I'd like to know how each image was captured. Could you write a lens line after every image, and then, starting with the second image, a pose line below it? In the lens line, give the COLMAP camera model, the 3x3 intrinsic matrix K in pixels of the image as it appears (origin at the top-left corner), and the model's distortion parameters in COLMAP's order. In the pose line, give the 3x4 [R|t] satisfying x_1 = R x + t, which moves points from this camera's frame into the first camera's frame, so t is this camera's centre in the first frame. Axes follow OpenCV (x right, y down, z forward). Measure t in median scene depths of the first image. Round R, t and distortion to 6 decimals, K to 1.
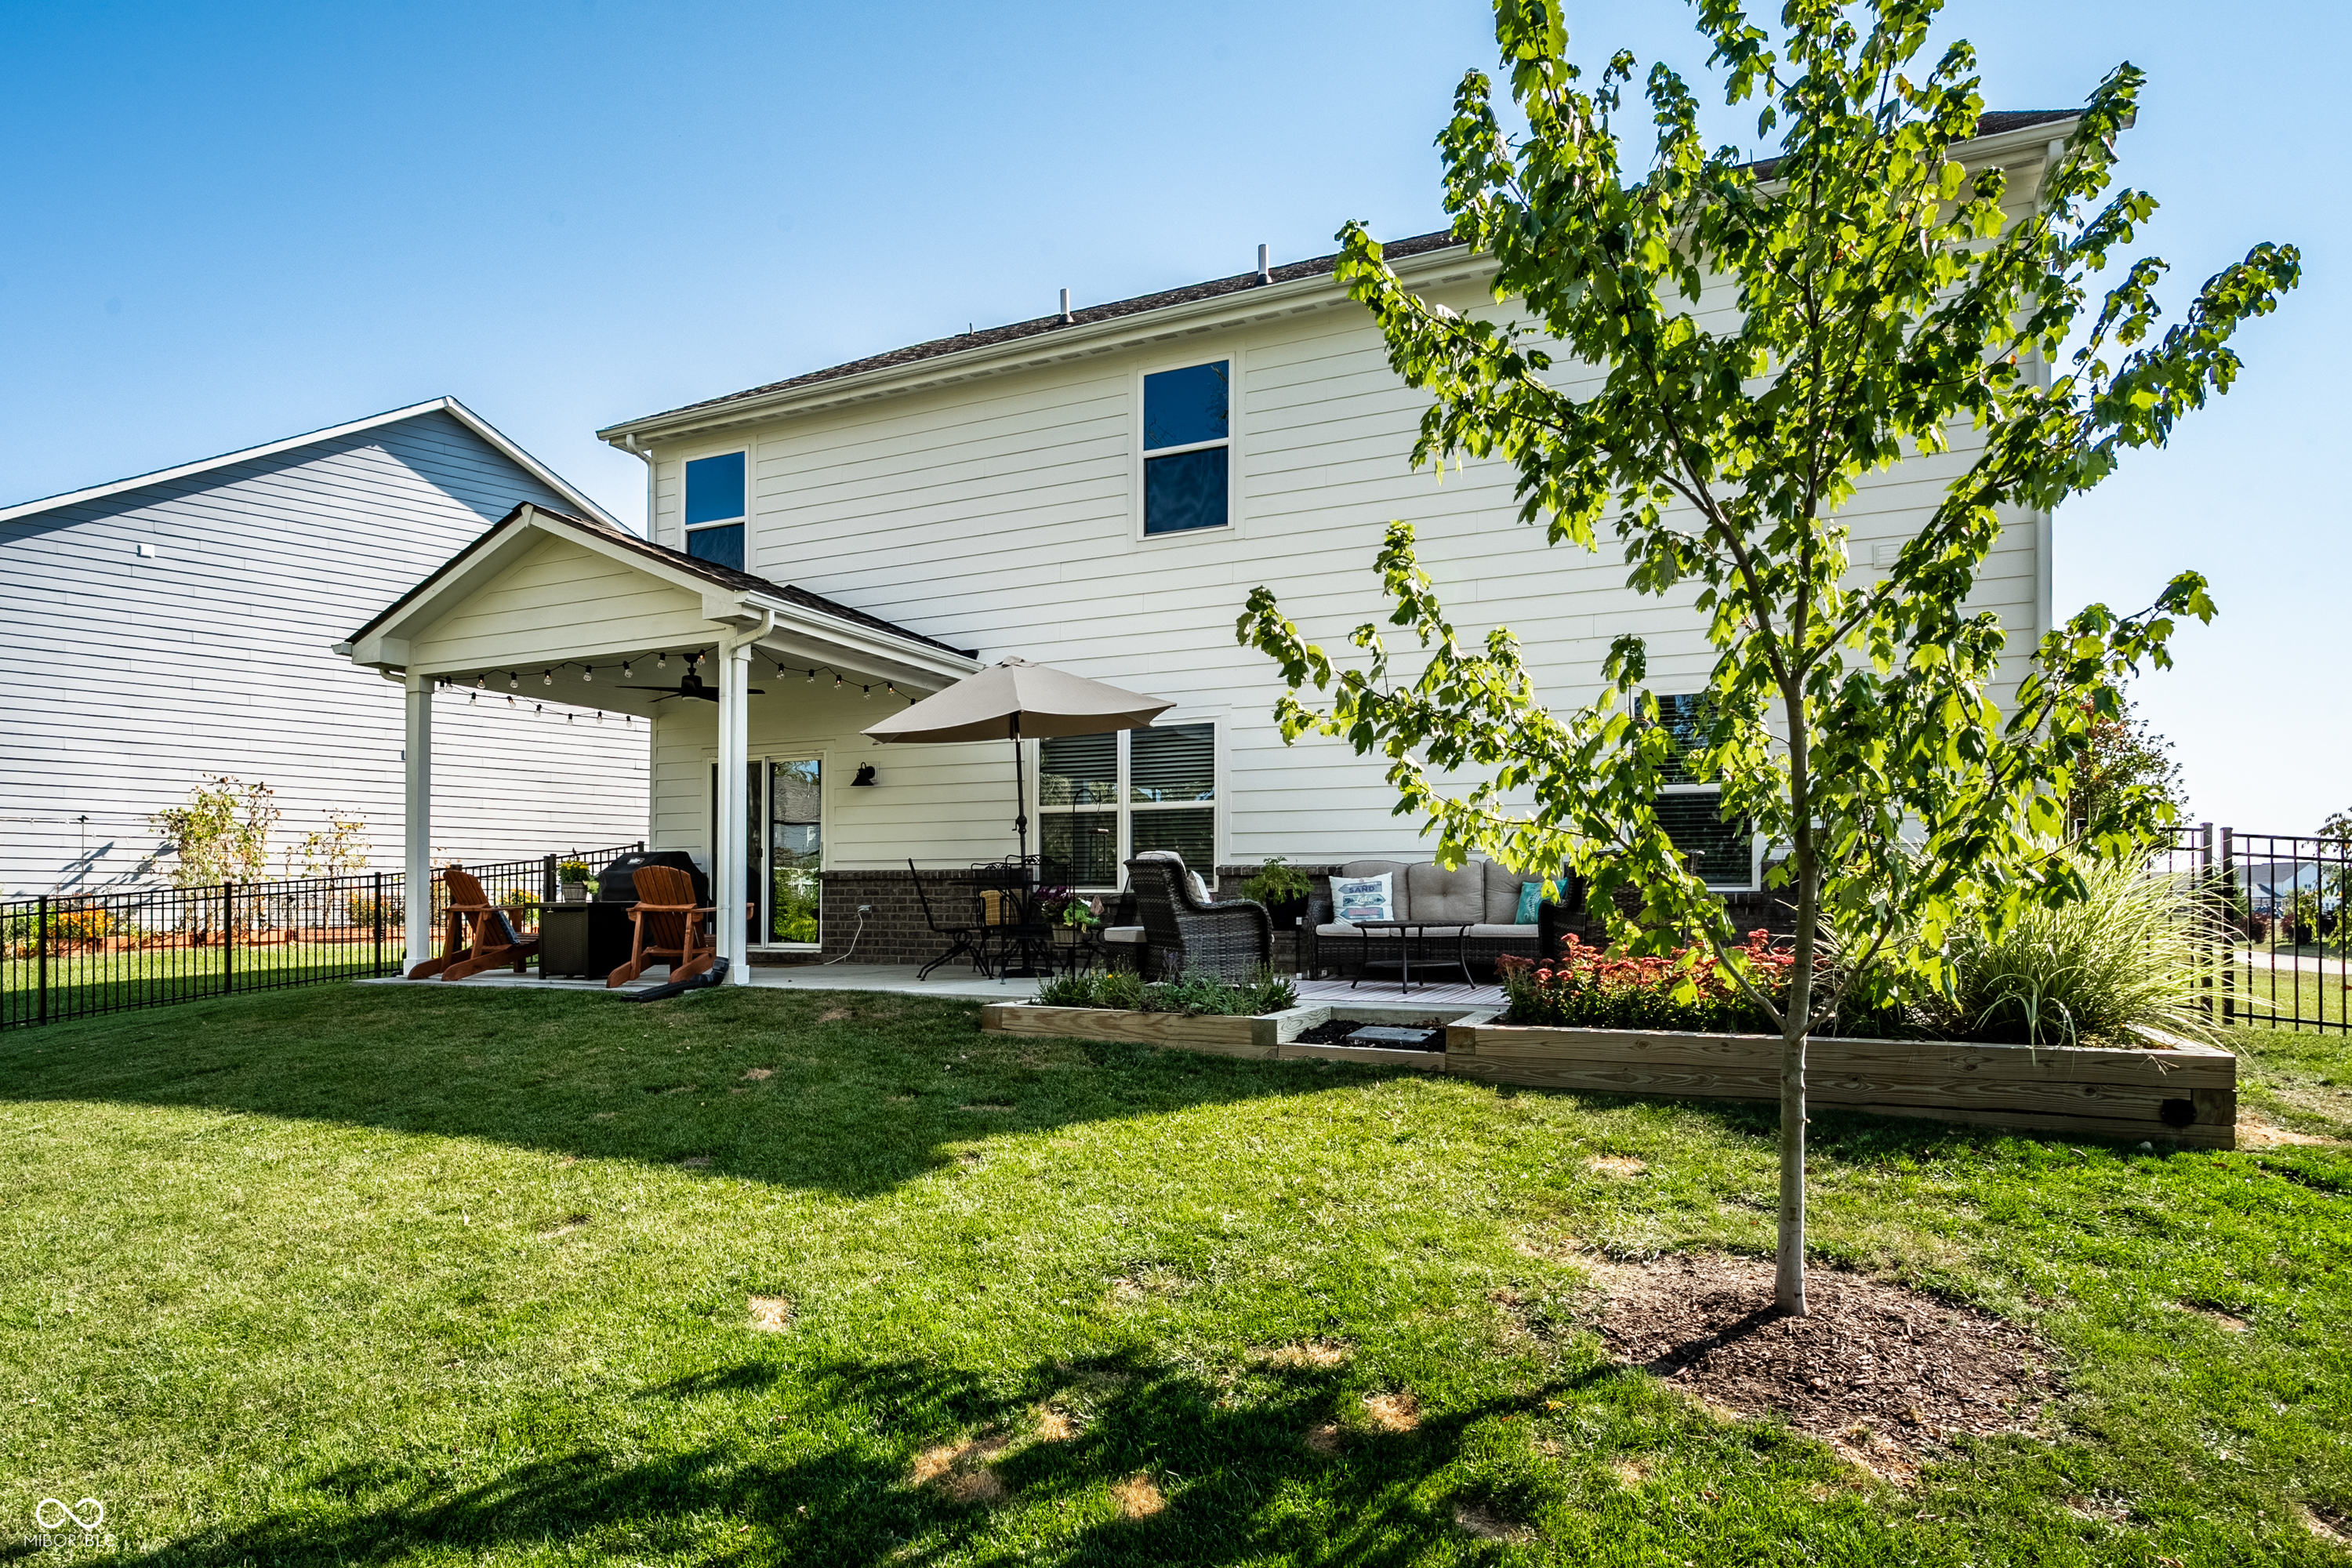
lens RADIAL K [[1218.5, 0, 1206.9], [0, 1218.5, 885.0], [0, 0, 1]] dist [0.000150, 0.000216]
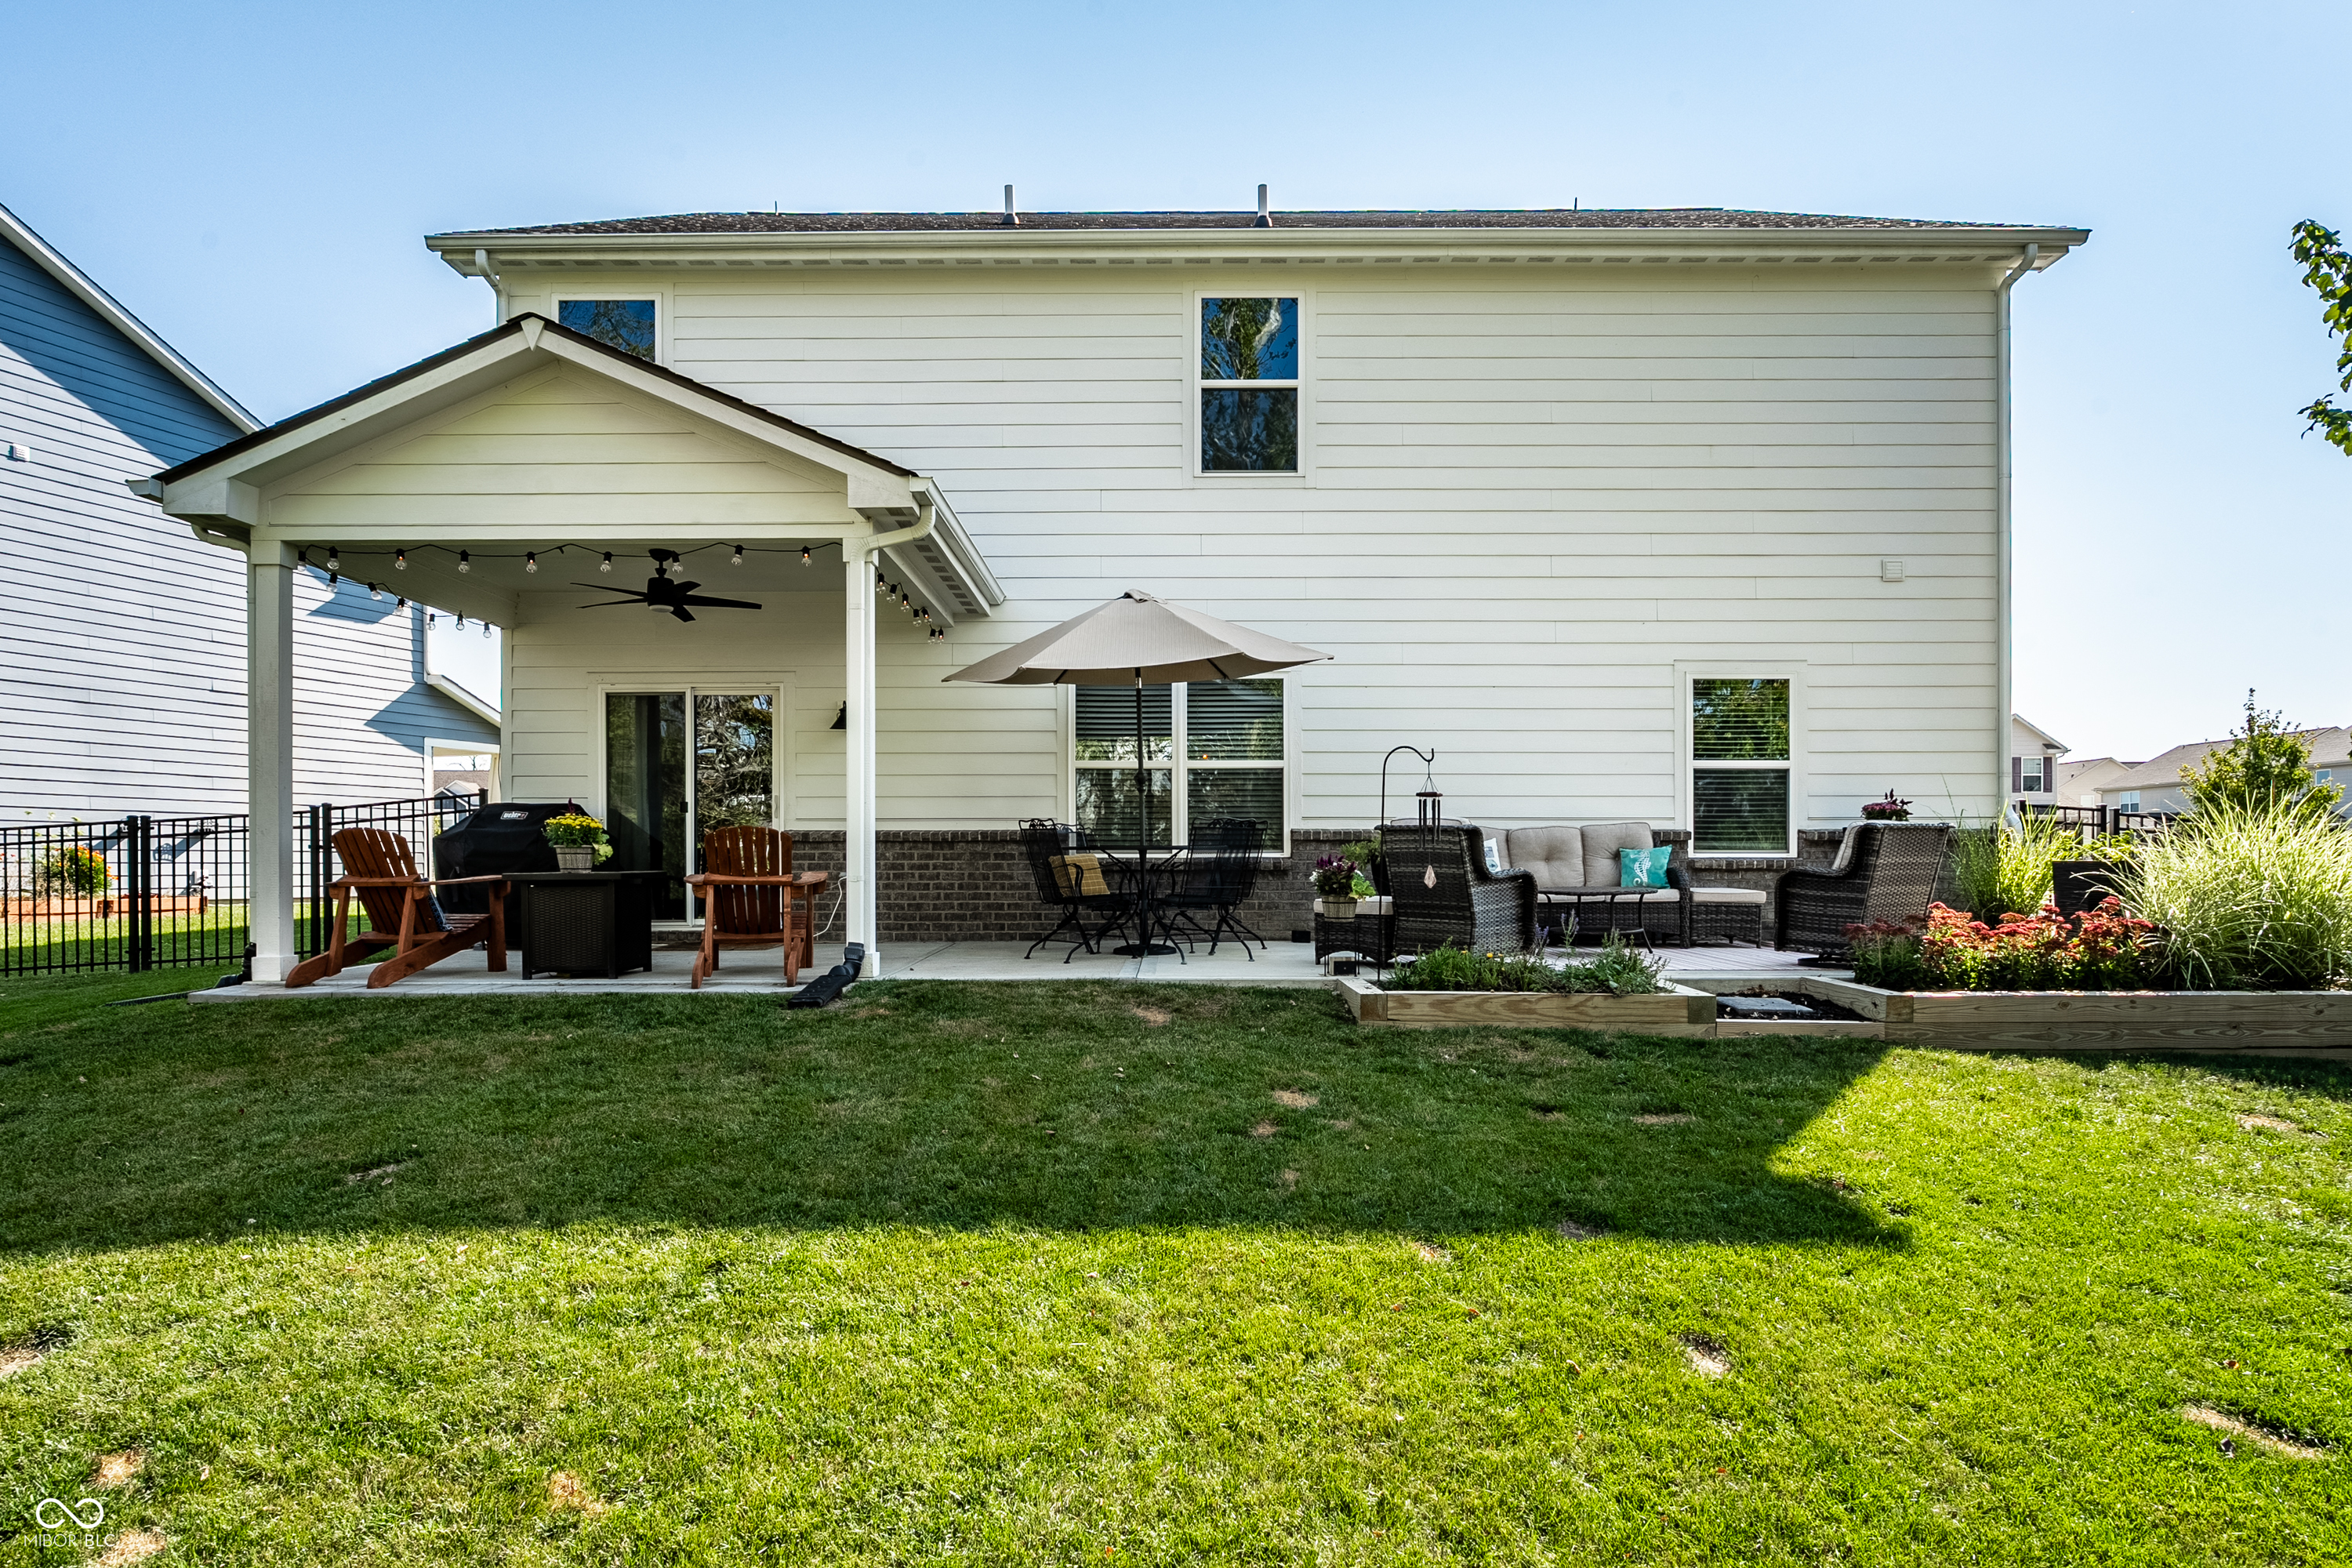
lens RADIAL K [[1158.6, 0, 1175.8], [0, 1158.6, 858.2], [0, 0, 1]] dist [-0.003566, 0.000031]
pose [[0.921830, -0.000680, 0.387594, -0.419755], [-0.004743, 0.999904, 0.013035, -0.004861], [-0.387566, -0.013854, 0.921738, 0.197789]]
